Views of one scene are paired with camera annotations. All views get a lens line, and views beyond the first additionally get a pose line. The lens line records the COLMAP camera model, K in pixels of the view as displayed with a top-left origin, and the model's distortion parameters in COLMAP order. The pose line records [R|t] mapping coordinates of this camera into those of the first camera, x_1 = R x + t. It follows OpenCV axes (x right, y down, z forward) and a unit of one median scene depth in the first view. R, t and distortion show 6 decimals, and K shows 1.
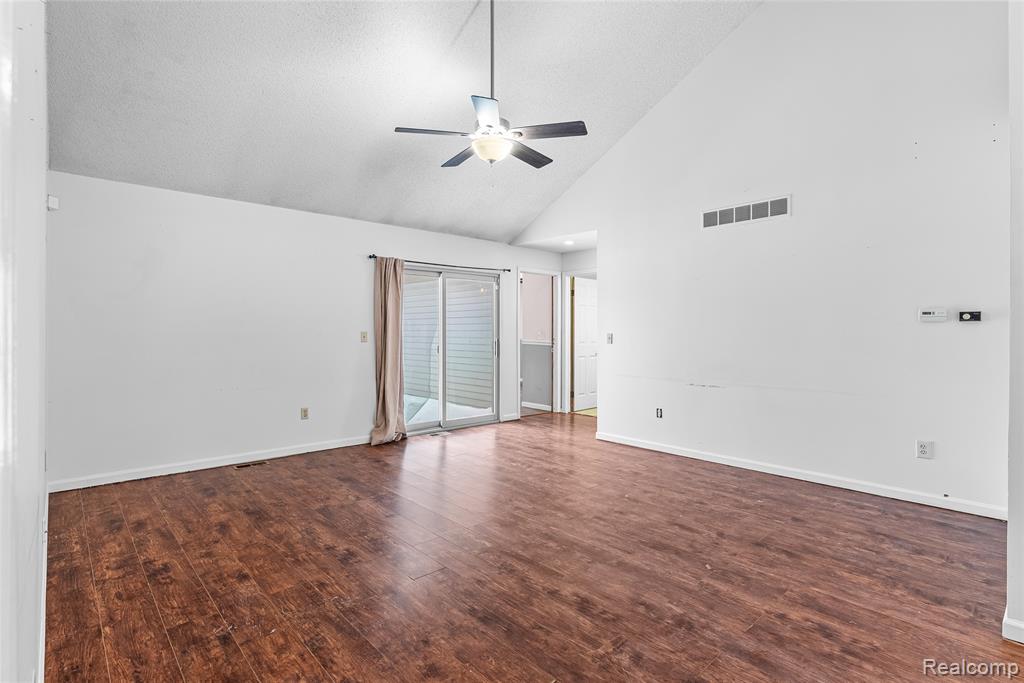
lens RADIAL K [[500.8, 0, 509.5], [0, 500.8, 335.4], [0, 0, 1]] dist [-0.000543, 0.000326]
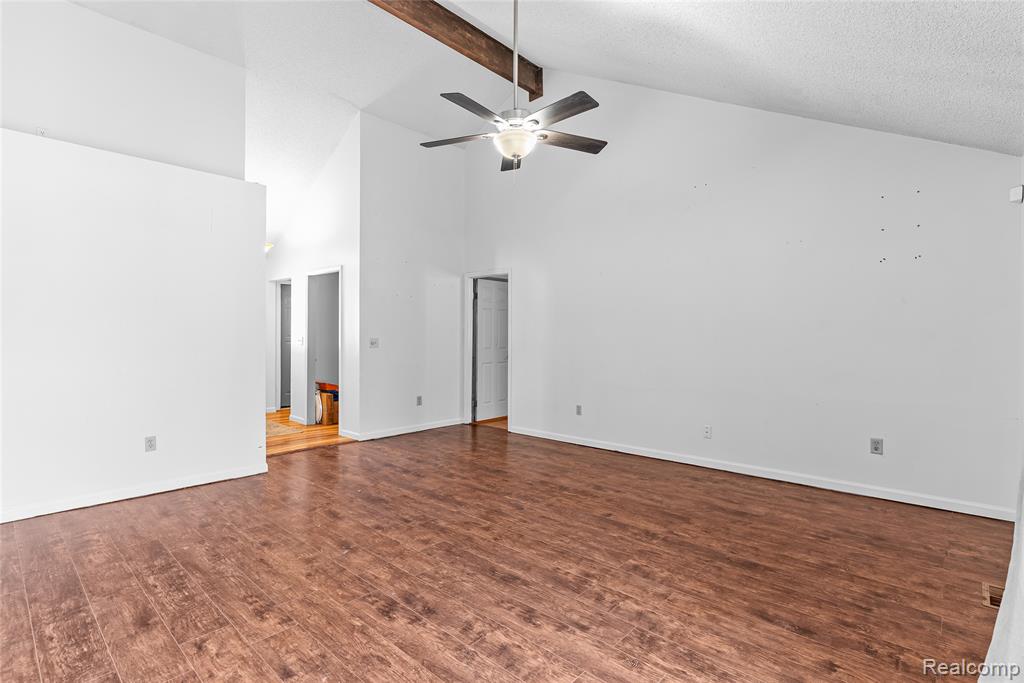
lens RADIAL K [[488.8, 0, 511.3], [0, 488.8, 341.1], [0, 0, 1]] dist [0.000737, 0.000425]
pose [[-0.996140, -0.003777, -0.087699, 0.057440], [-0.005779, 0.999728, 0.022583, -0.024980], [0.087589, 0.023003, -0.995891, 2.107670]]
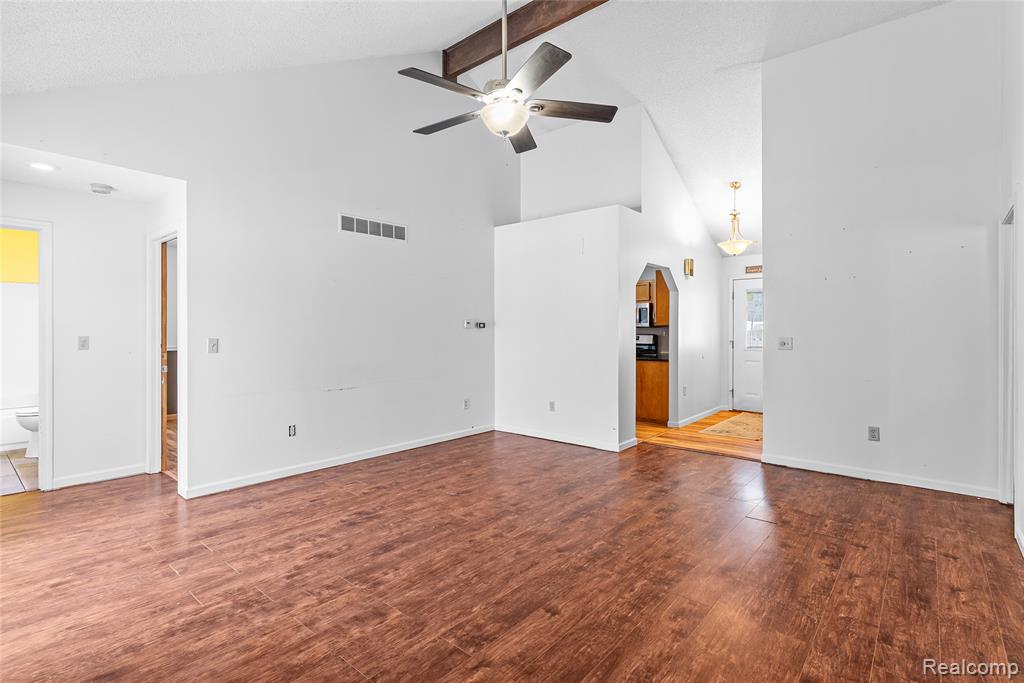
lens RADIAL K [[488.8, 0, 509.2], [0, 488.8, 335.5], [0, 0, 1]] dist [0.000737, 0.000425]
pose [[-0.123196, -0.008435, 0.992347, -0.933489], [0.009330, 0.999910, 0.009658, -0.018723], [-0.992339, 0.010448, -0.123106, 1.202923]]
